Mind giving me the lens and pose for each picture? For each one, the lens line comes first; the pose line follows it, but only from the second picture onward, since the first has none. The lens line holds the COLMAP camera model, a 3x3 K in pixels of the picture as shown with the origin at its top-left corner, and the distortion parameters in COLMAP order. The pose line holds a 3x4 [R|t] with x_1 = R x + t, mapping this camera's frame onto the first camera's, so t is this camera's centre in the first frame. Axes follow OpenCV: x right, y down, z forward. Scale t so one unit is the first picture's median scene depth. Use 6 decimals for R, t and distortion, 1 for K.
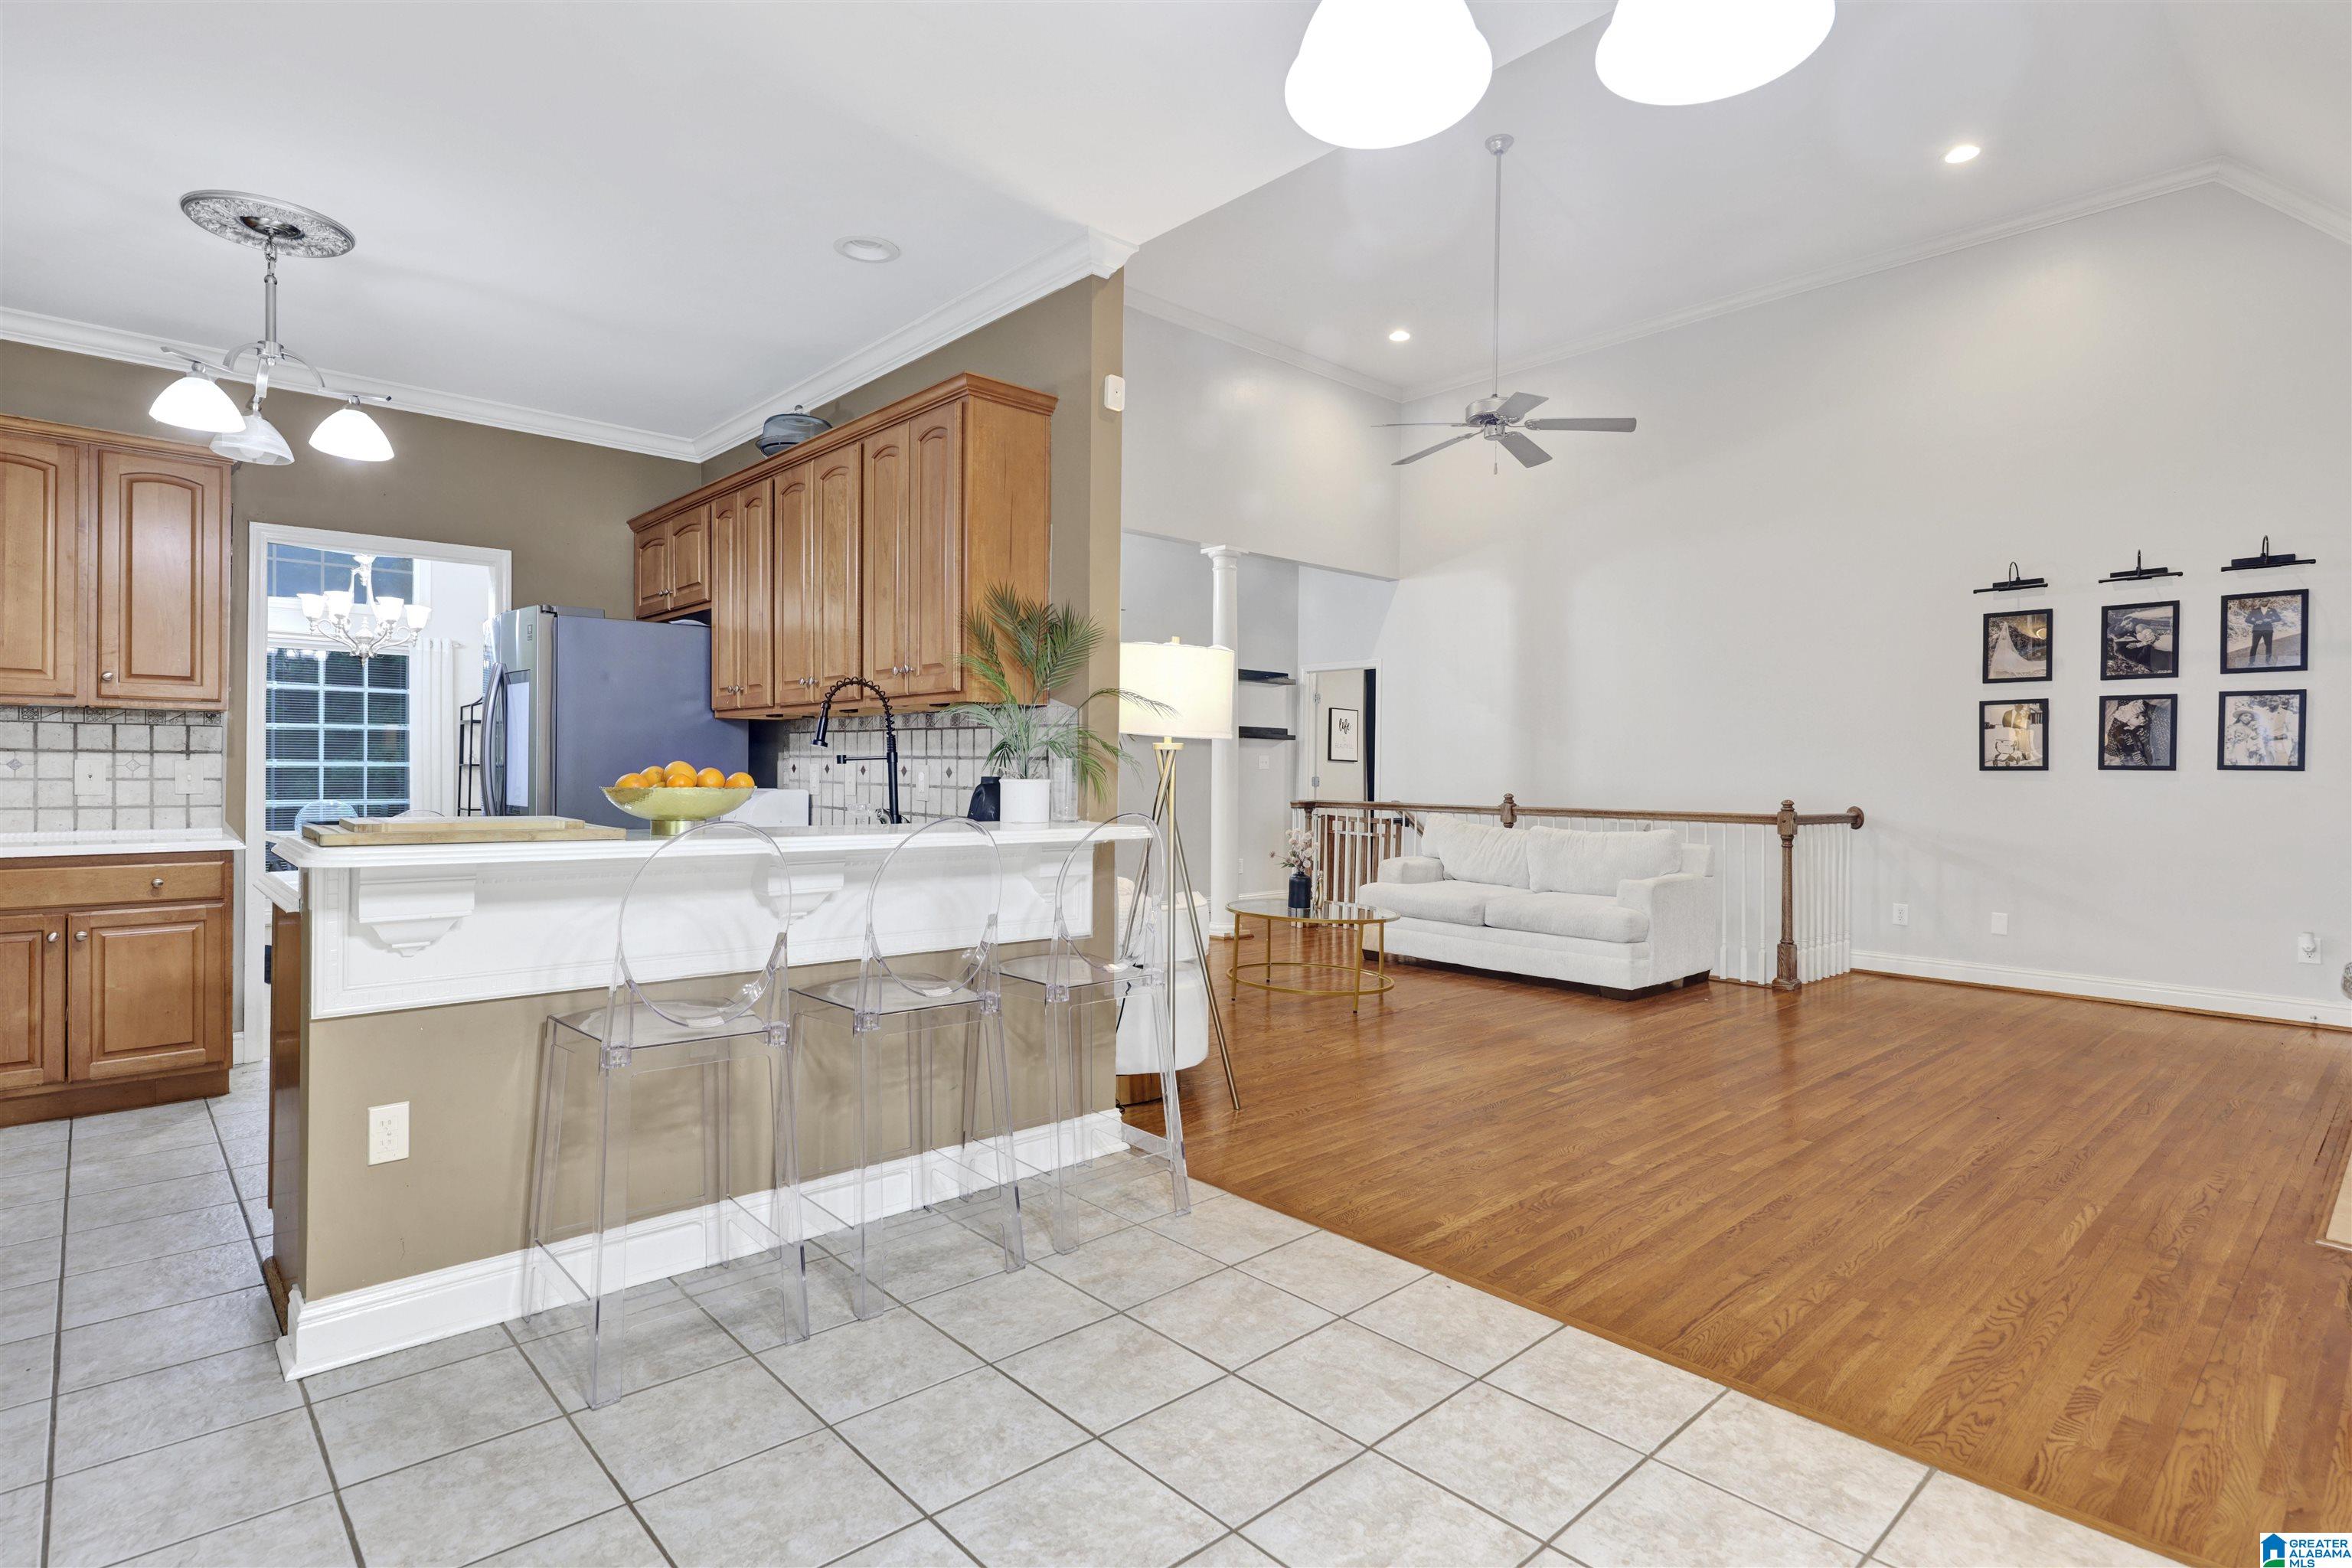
lens RADIAL K [[1176.7, 0, 1179.9], [0, 1176.7, 764.5], [0, 0, 1]] dist [0.001116, 0.000022]
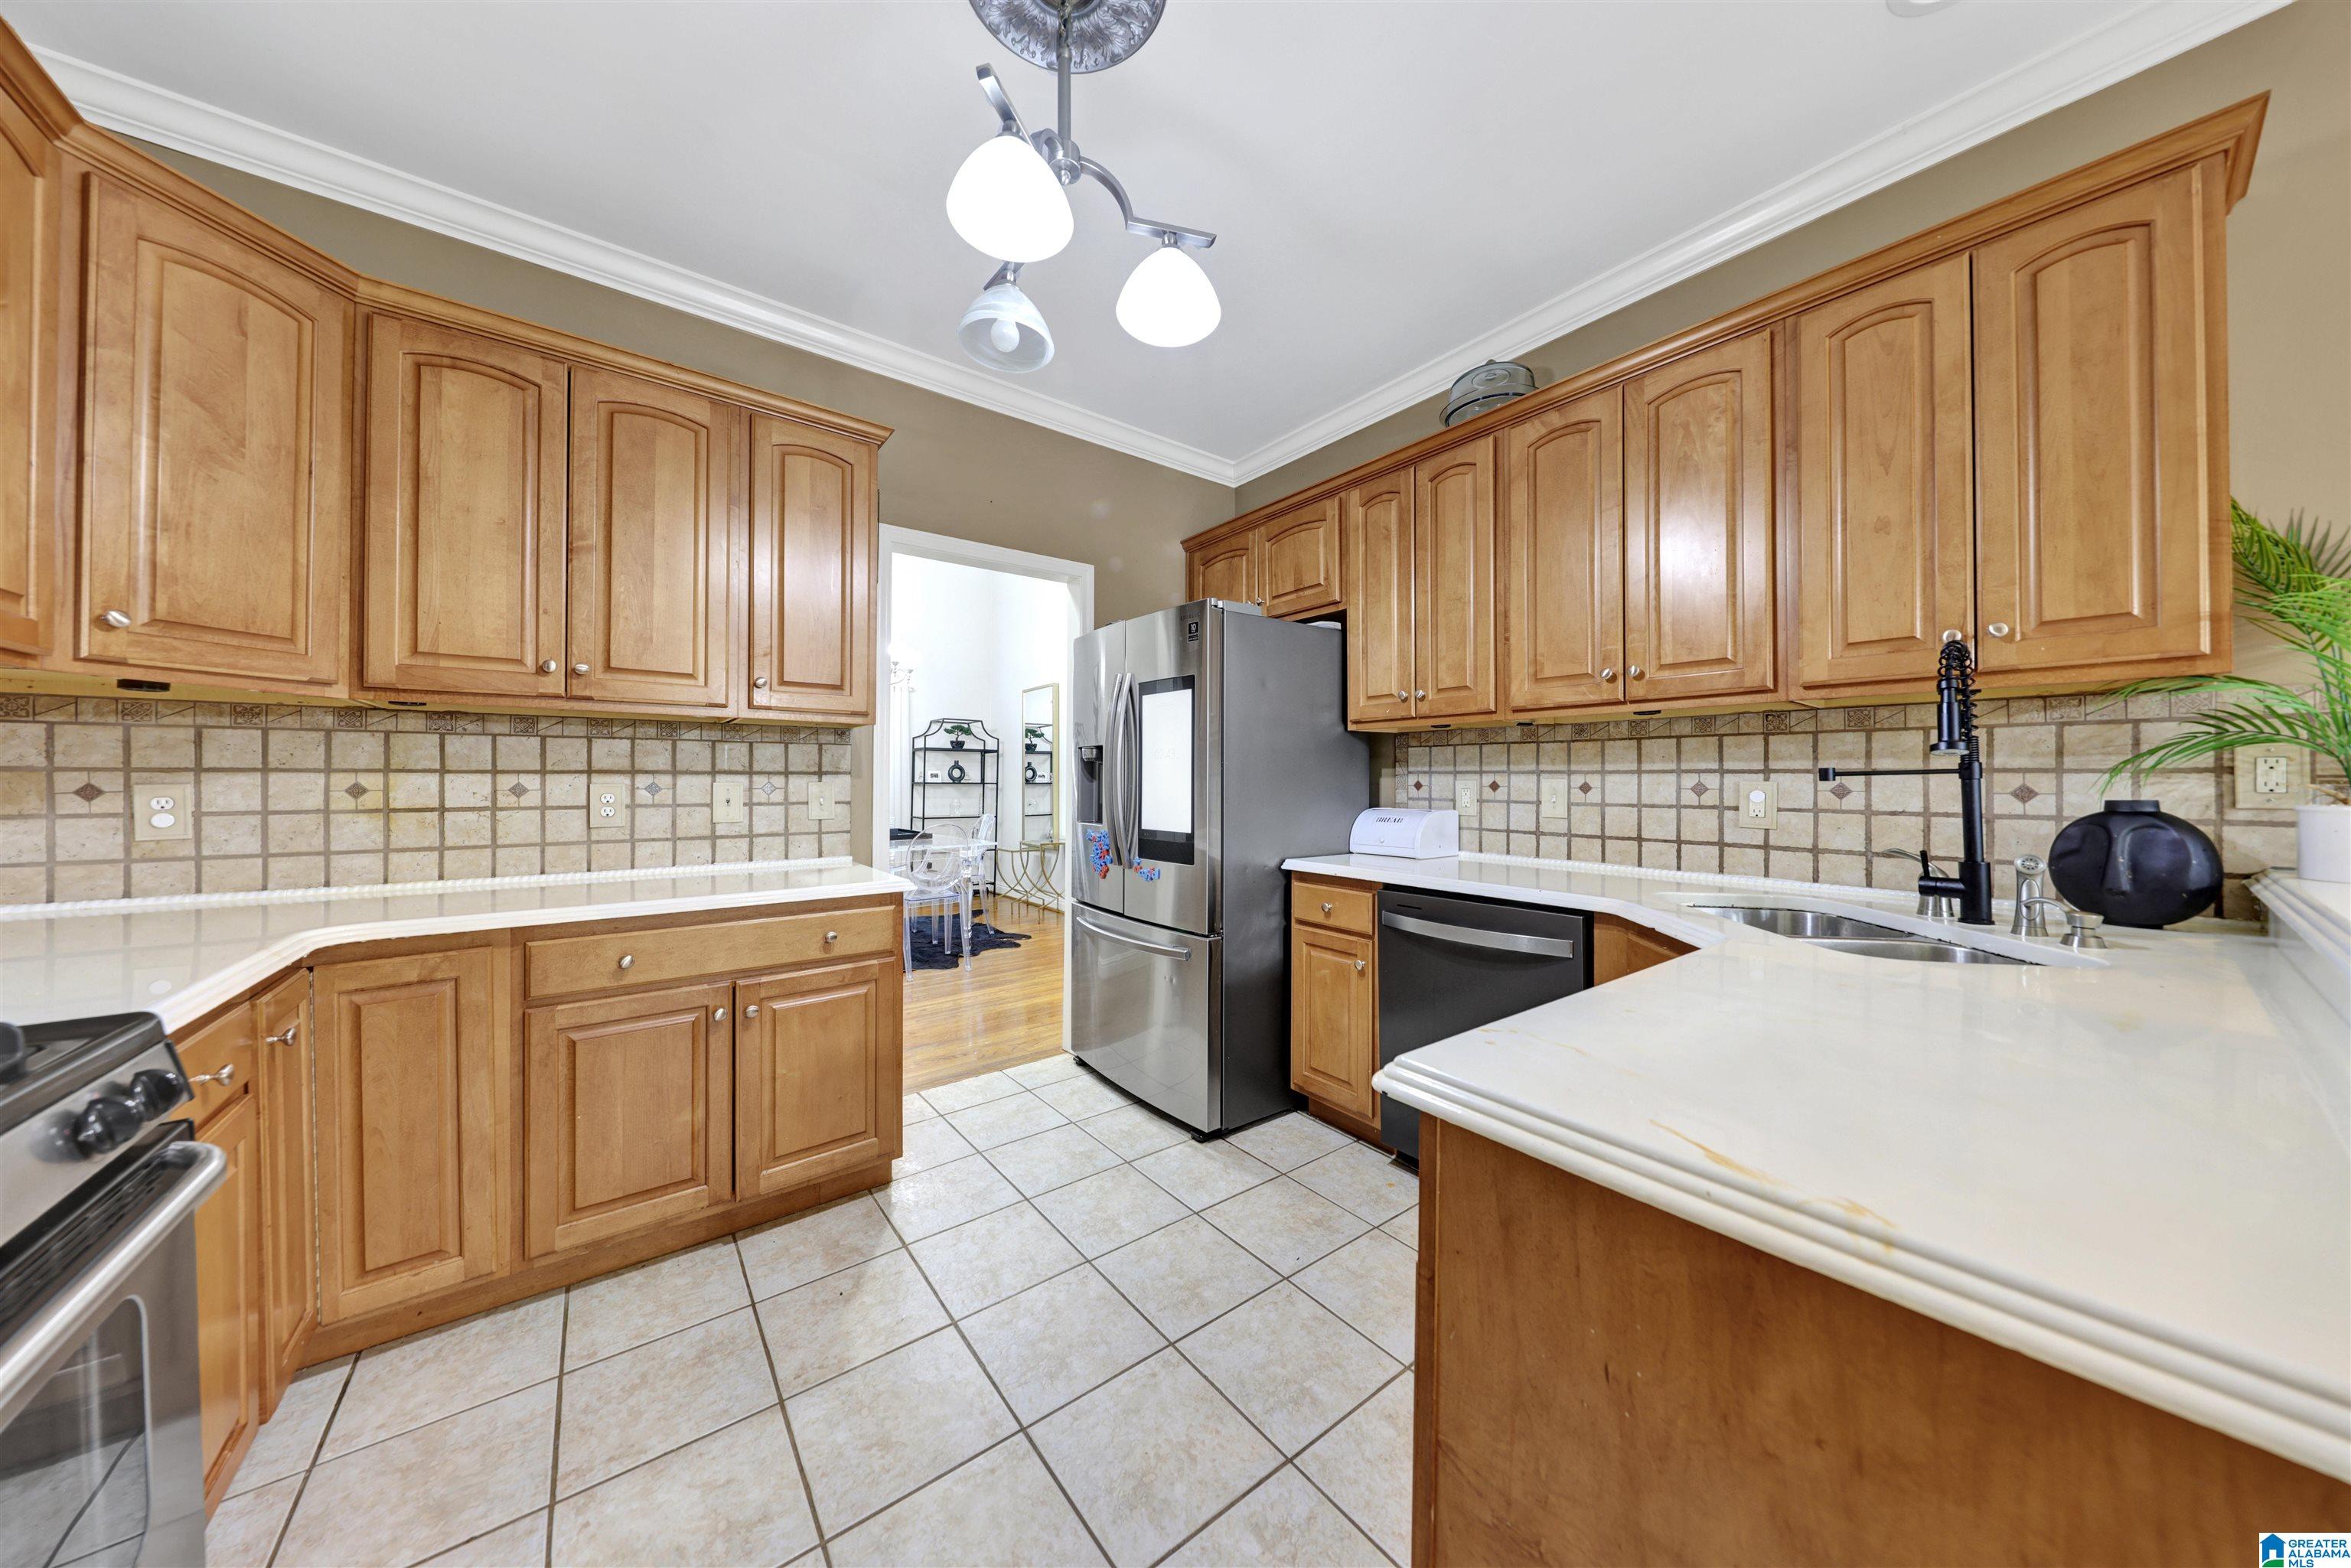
lens RADIAL K [[737.4, 0, 1171.8], [0, 737.4, 768.0], [0, 0, 1]] dist [0.000961, 0.000015]
pose [[0.996049, -0.009913, -0.088256, -0.579596], [0.008708, 0.999864, -0.014028, -0.004586], [0.088383, 0.013204, 0.995999, 0.509935]]
